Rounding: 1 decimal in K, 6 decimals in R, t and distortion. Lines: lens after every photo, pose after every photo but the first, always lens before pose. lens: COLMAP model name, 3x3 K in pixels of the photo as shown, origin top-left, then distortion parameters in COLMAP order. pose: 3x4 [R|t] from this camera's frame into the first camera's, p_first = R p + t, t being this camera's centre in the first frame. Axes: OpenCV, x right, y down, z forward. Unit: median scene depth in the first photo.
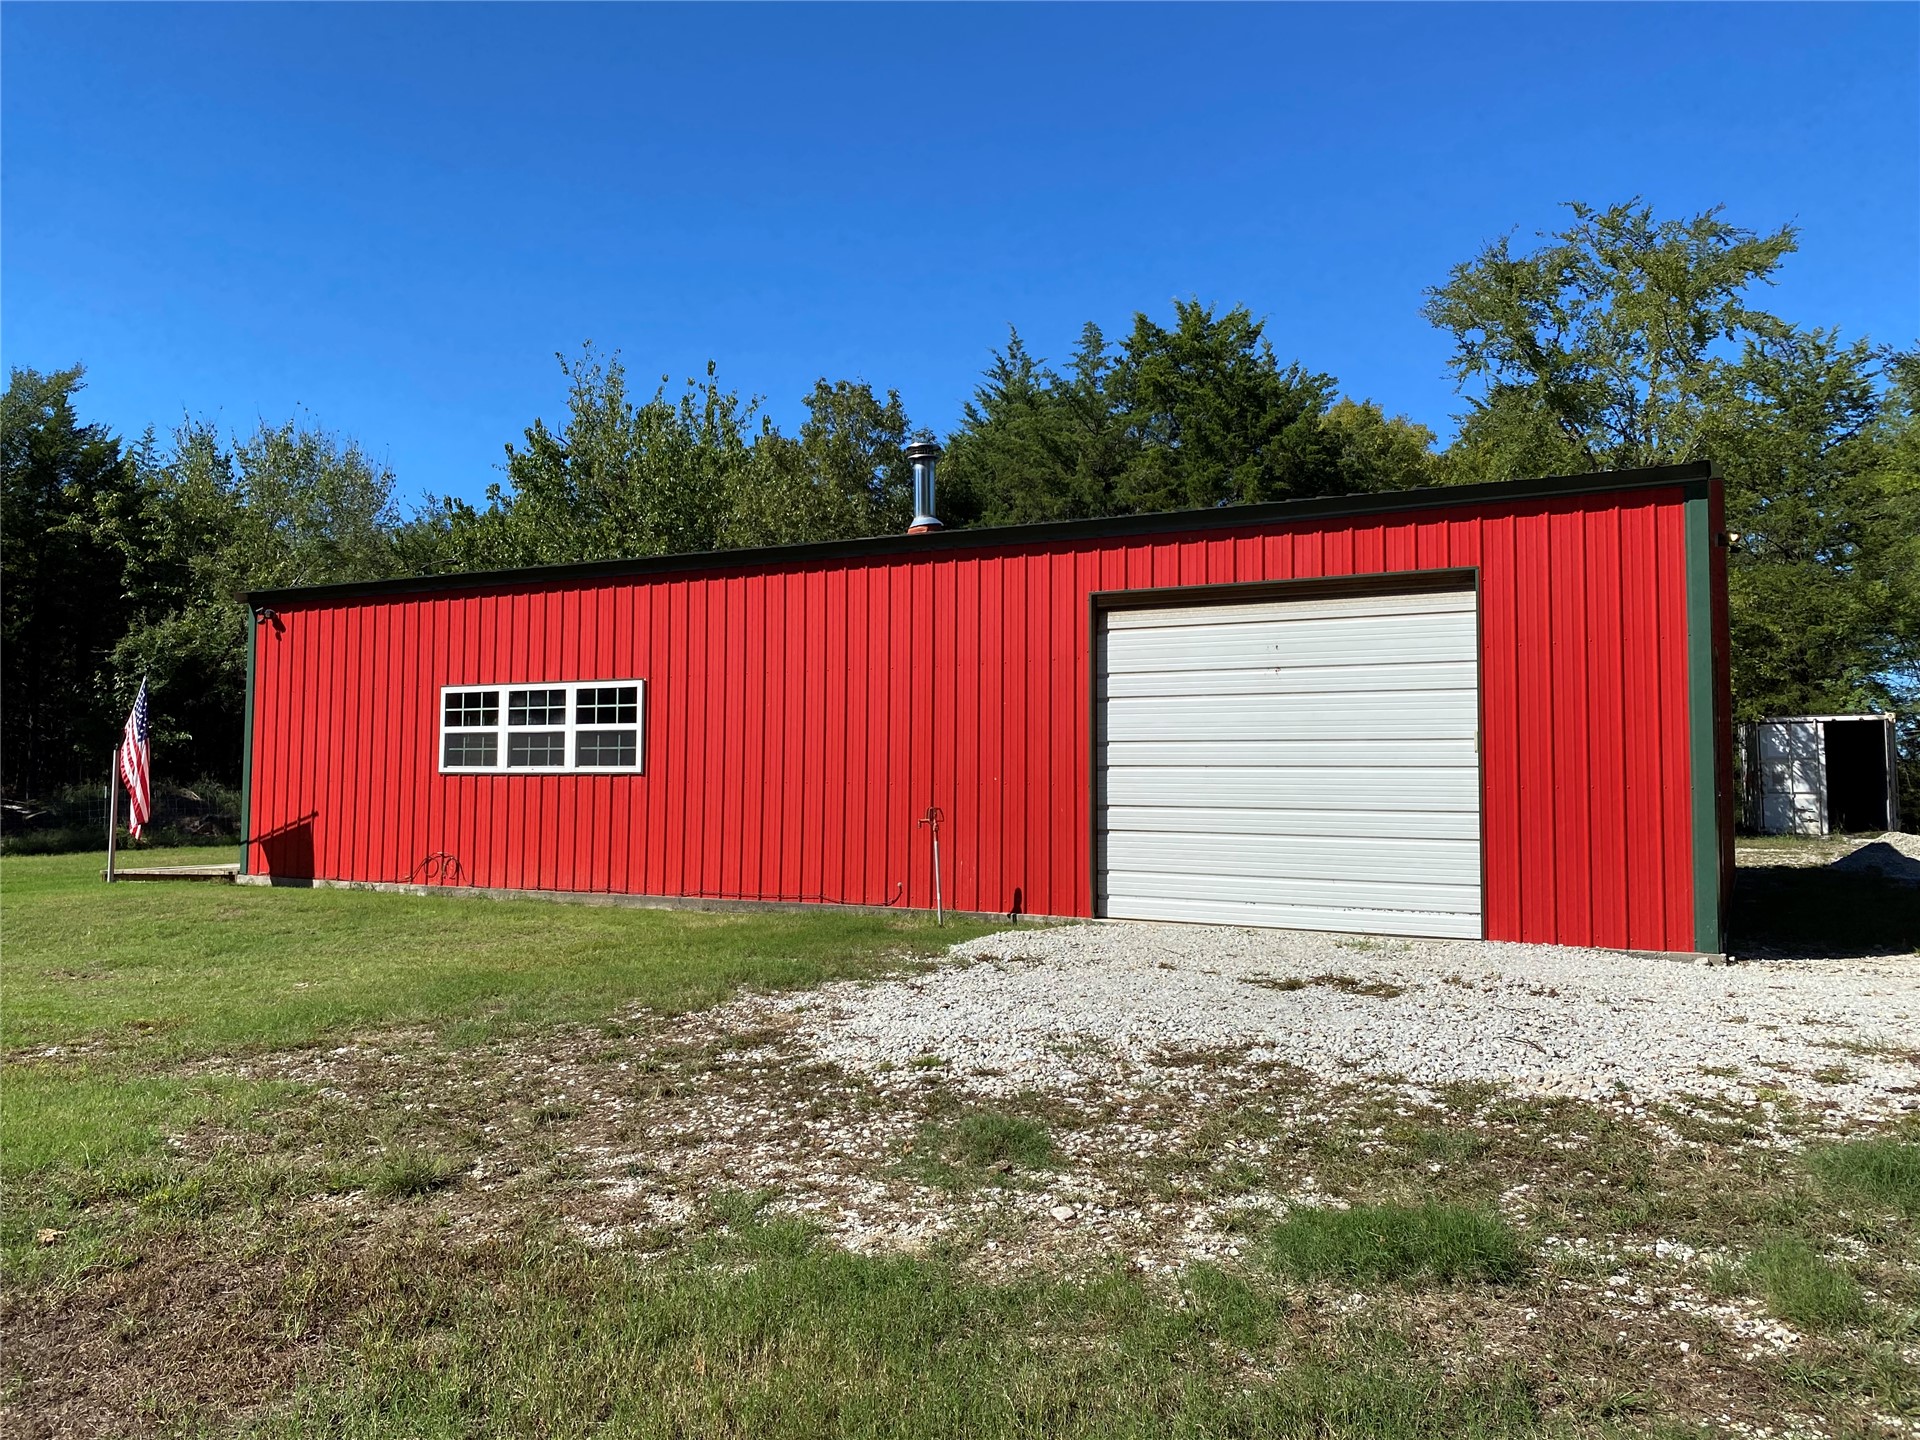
lens RADIAL K [[1449.8, 0, 960.0], [0, 1449.8, 720.0], [0, 0, 1]] dist [0.181211, -0.336508]
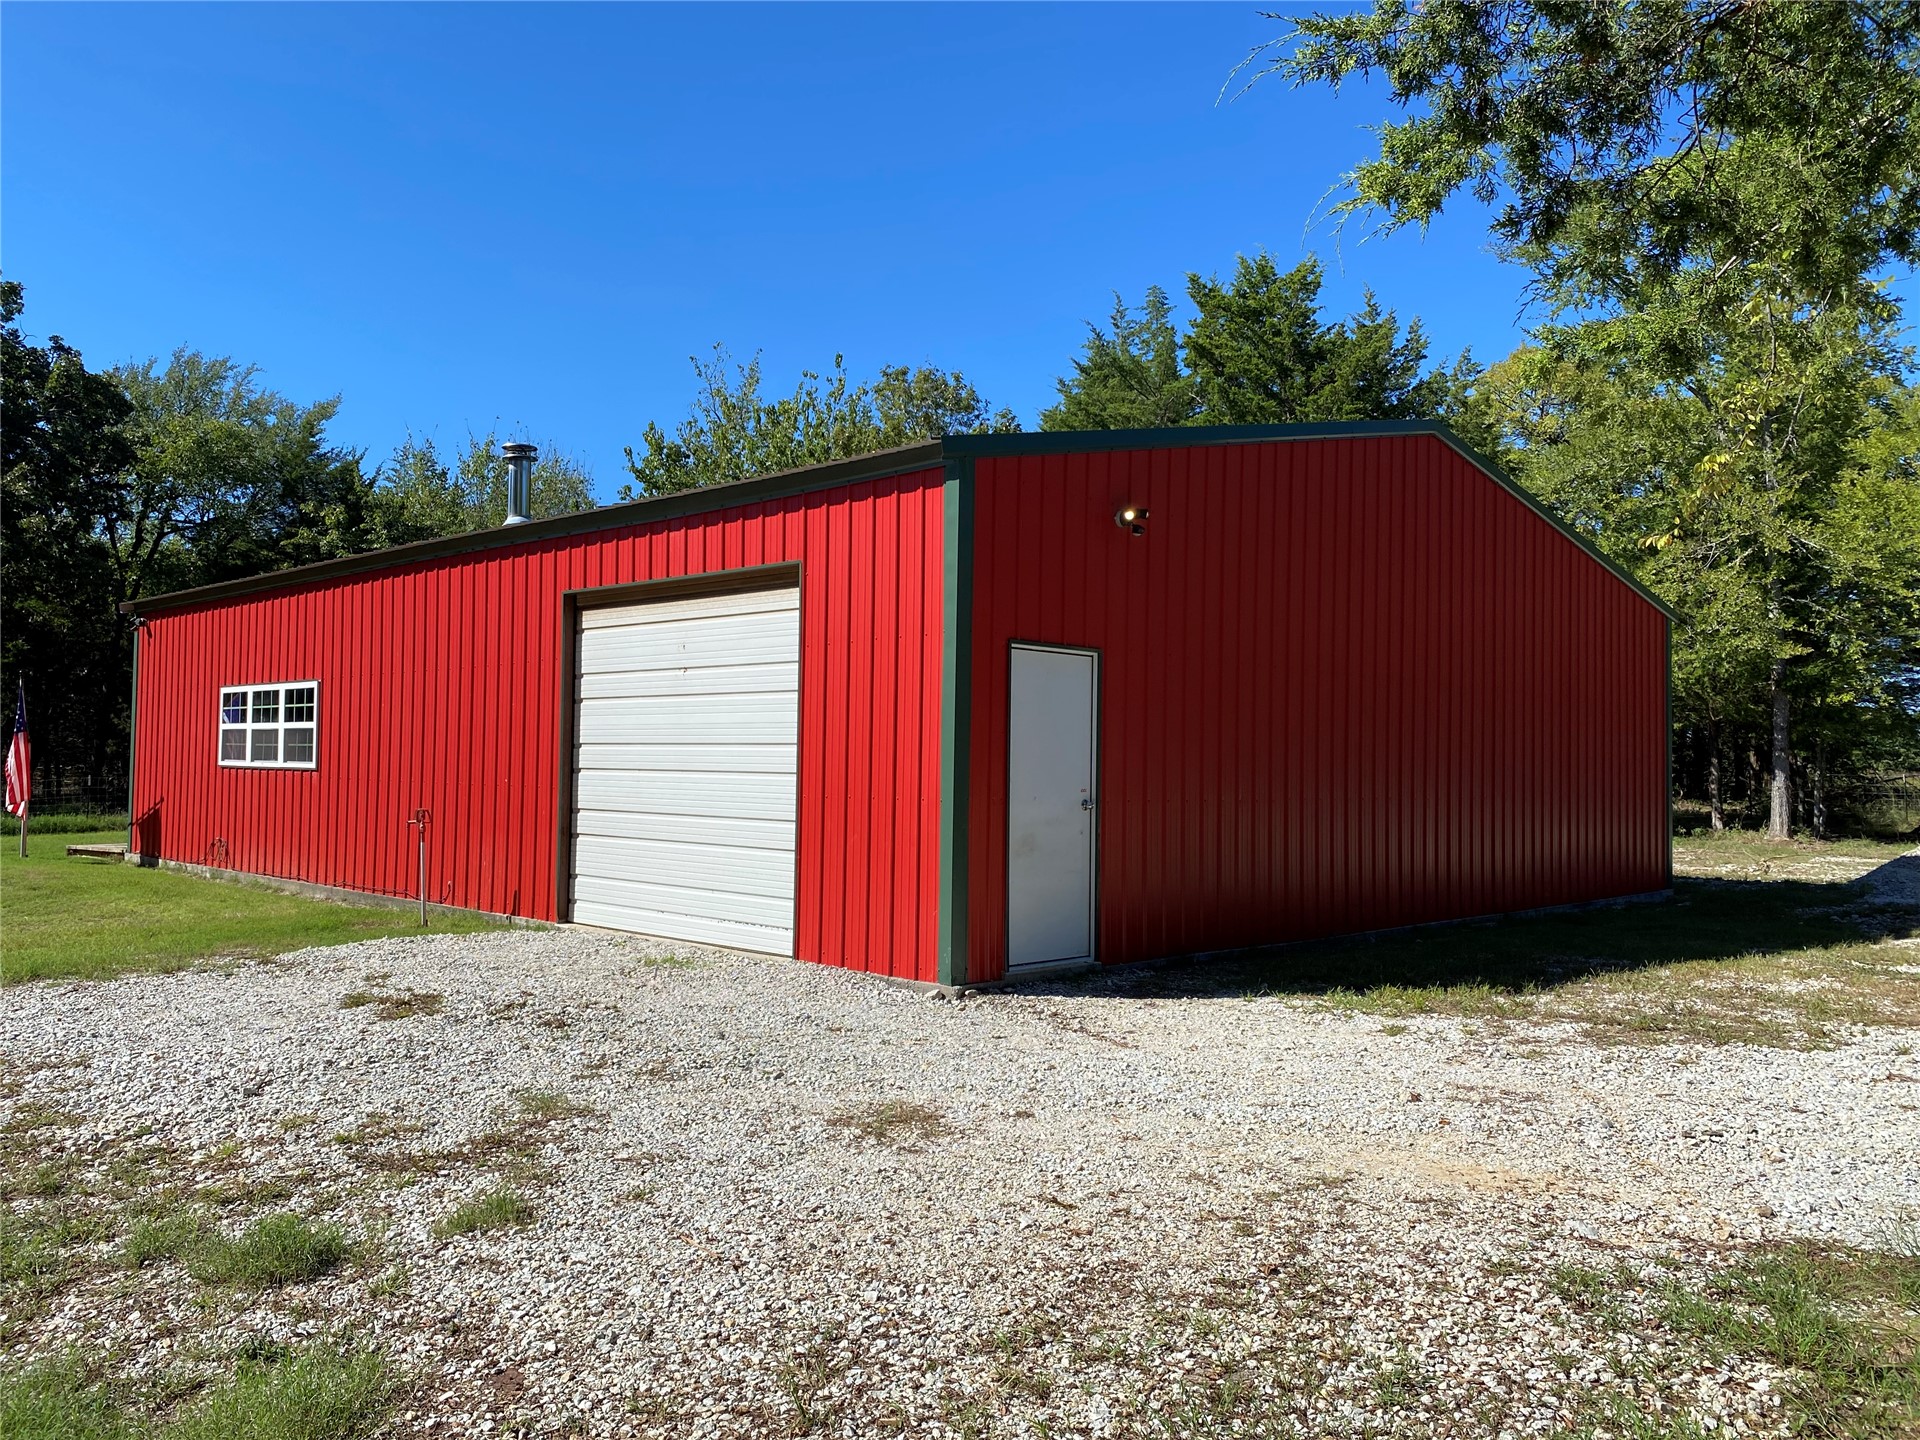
lens RADIAL K [[1465.8, 0, 932.2], [0, 1465.8, 723.3], [0, 0, 1]] dist [0.078742, -0.118529]
pose [[0.962892, -0.000792, -0.269887, 0.595507], [0.005146, 0.999868, 0.015428, -0.012965], [0.269839, -0.016244, 0.962769, 0.107701]]
